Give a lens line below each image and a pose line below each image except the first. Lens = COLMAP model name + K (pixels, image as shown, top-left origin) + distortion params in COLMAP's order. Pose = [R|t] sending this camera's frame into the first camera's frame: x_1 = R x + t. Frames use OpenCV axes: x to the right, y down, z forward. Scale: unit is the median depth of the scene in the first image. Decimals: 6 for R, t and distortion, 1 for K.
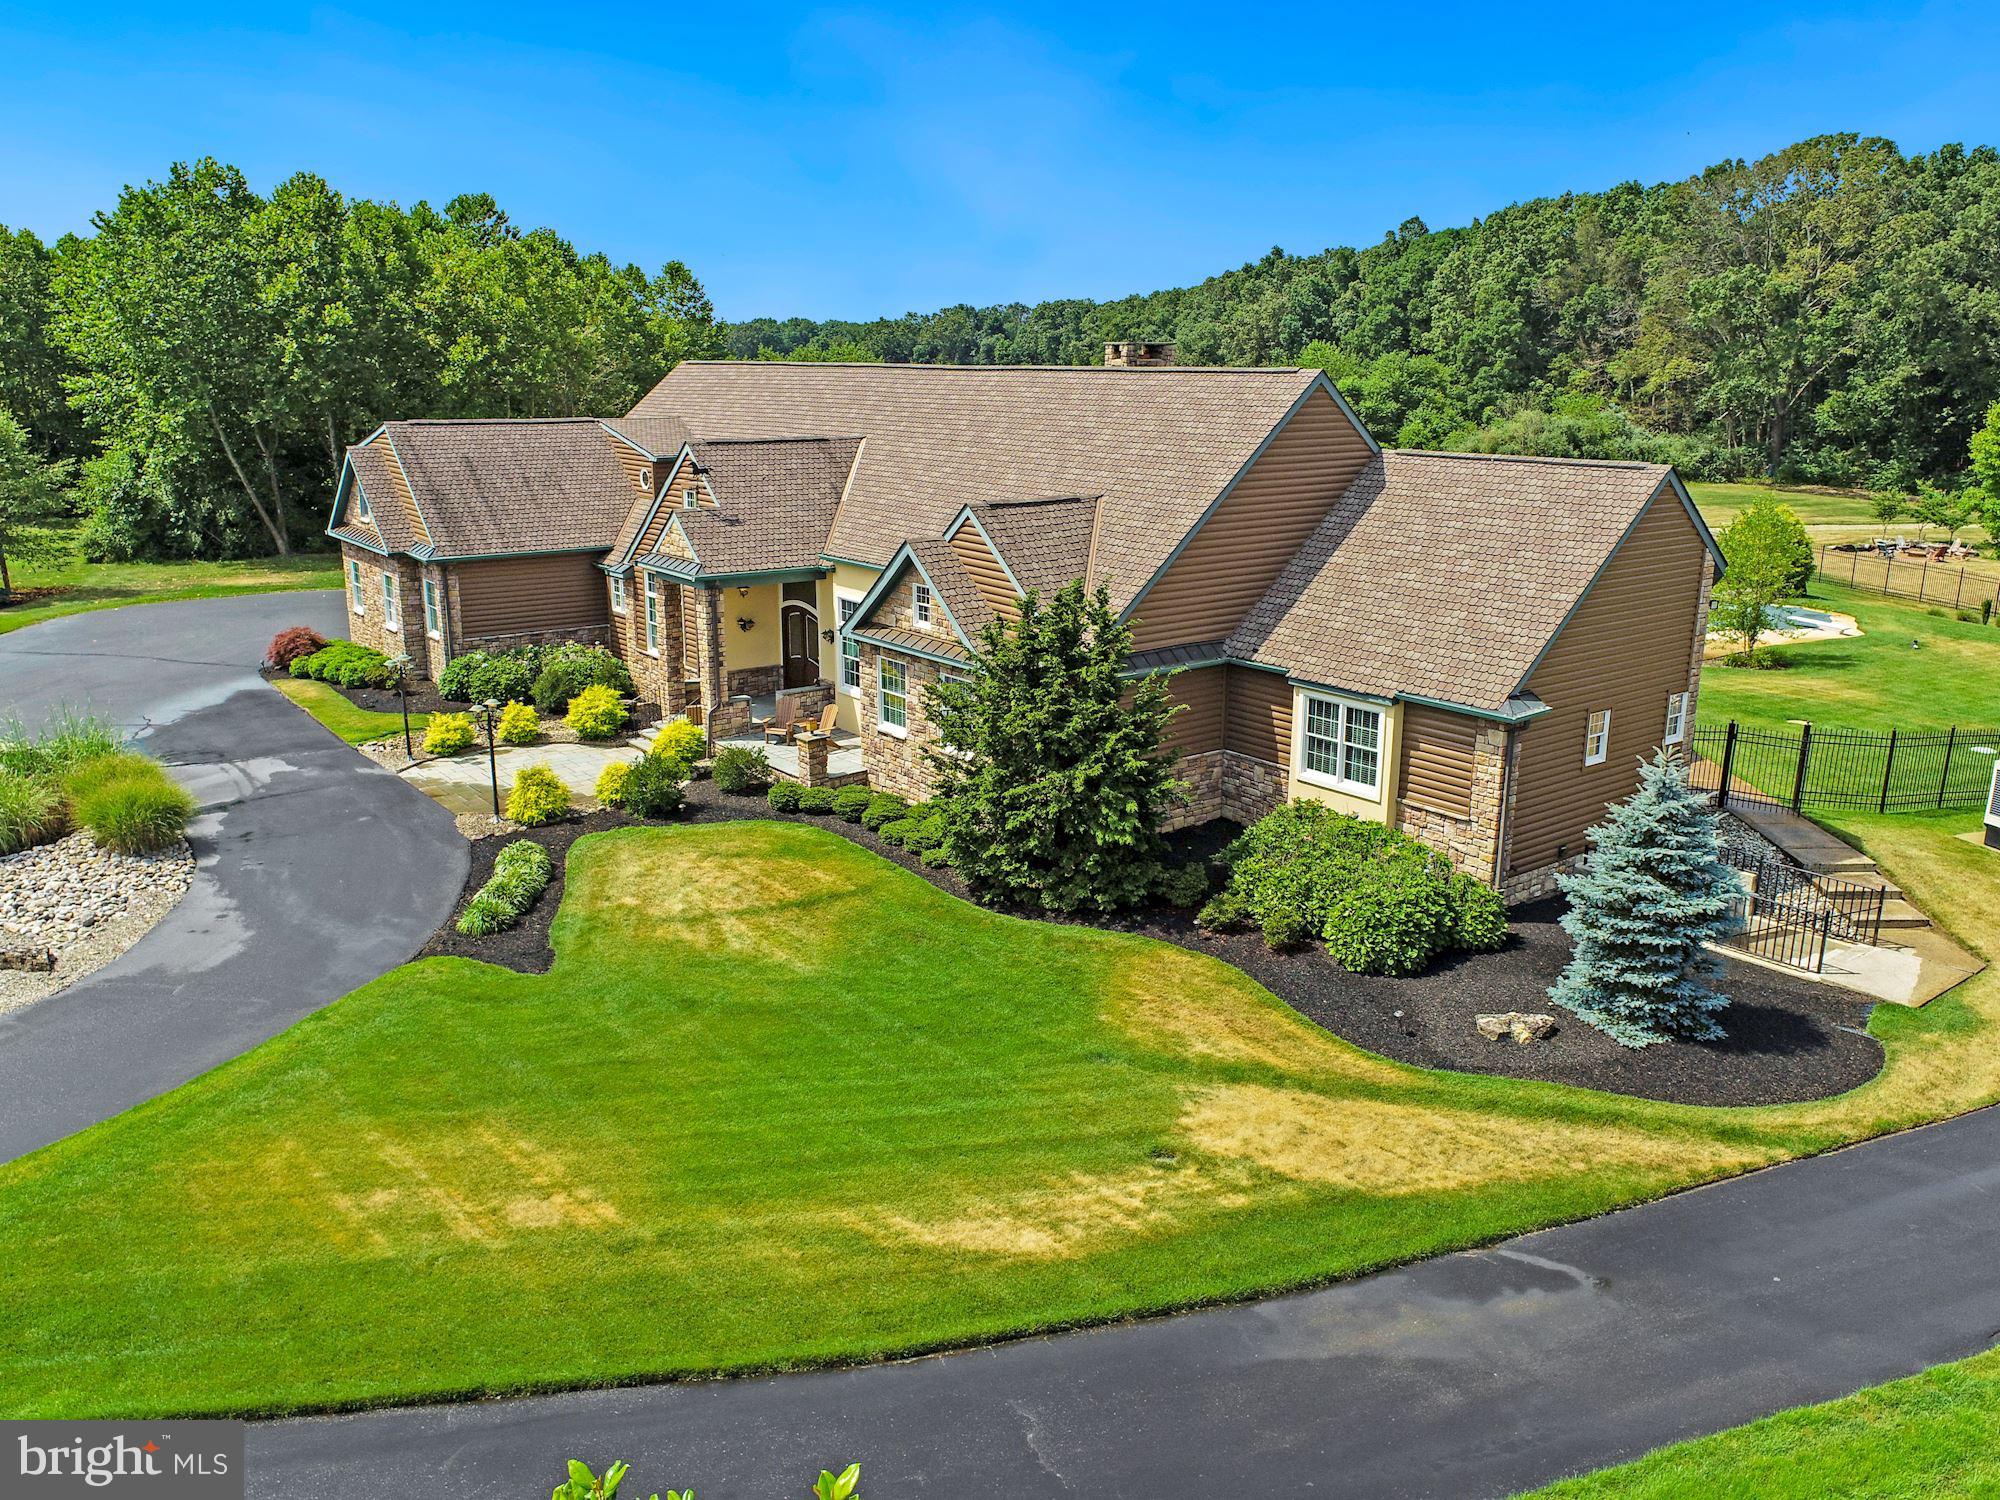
lens RADIAL K [[1517.6, 0, 1000.0], [0, 1517.6, 750.0], [0, 0, 1]] dist [-0.002963, -0.001615]
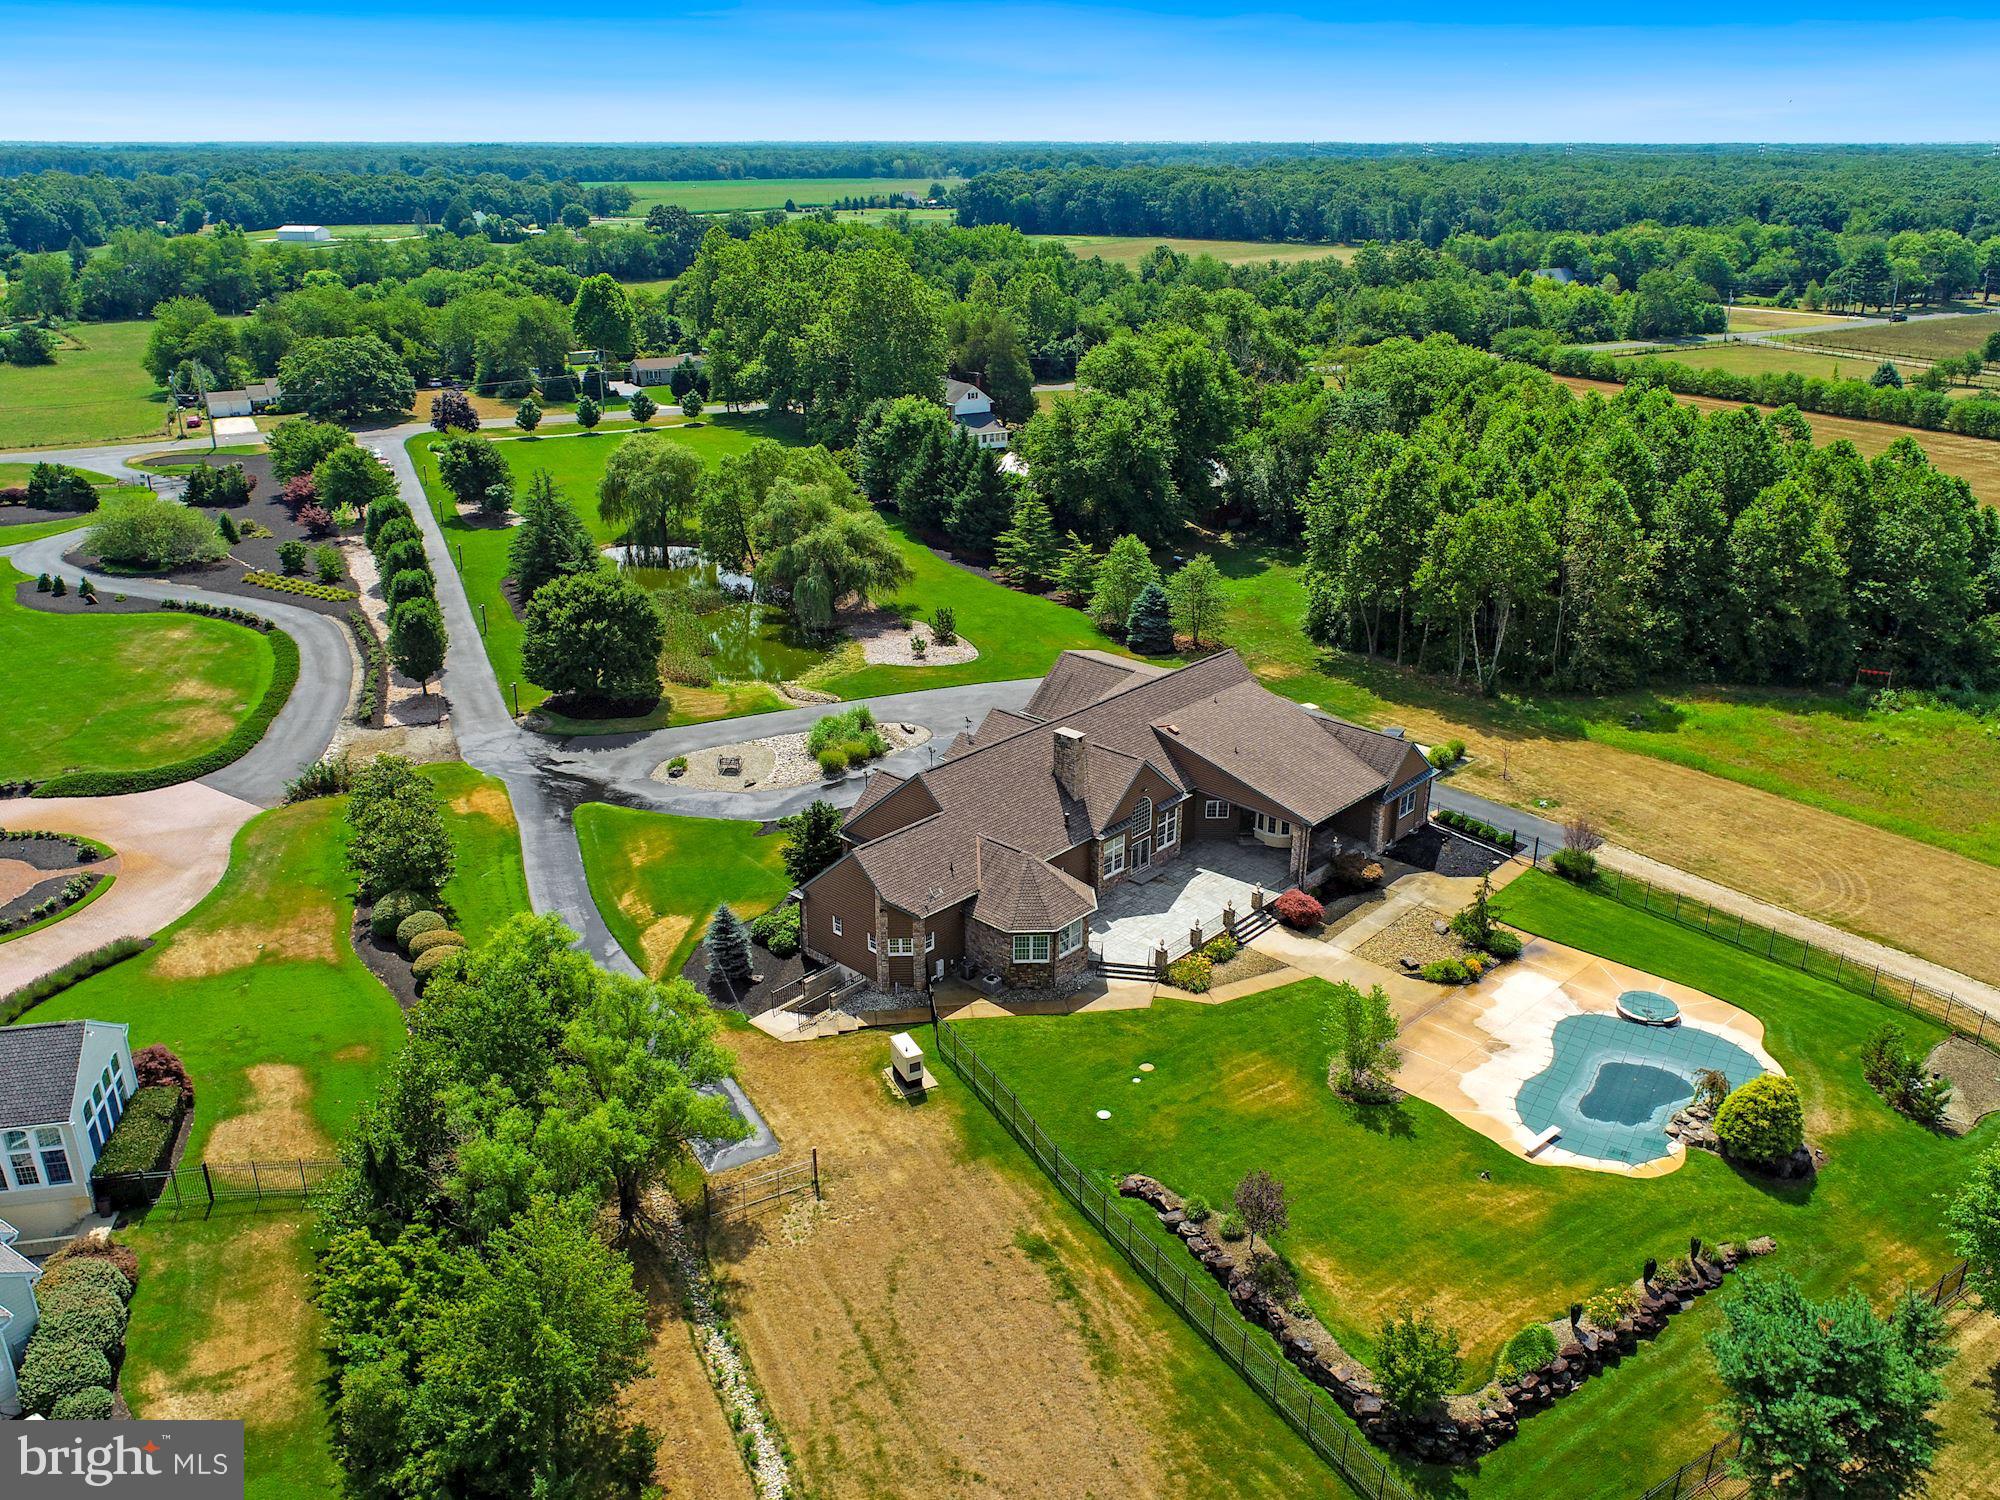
lens RADIAL K [[1529.3, 0, 1000.0], [0, 1529.3, 750.0], [0, 0, 1]] dist [-0.002230, 0.000671]
pose [[0.172192, 0.360104, -0.916883, 2.828167], [-0.245970, 0.917020, 0.313964, -1.229363], [0.953860, 0.171464, 0.246478, 0.505040]]
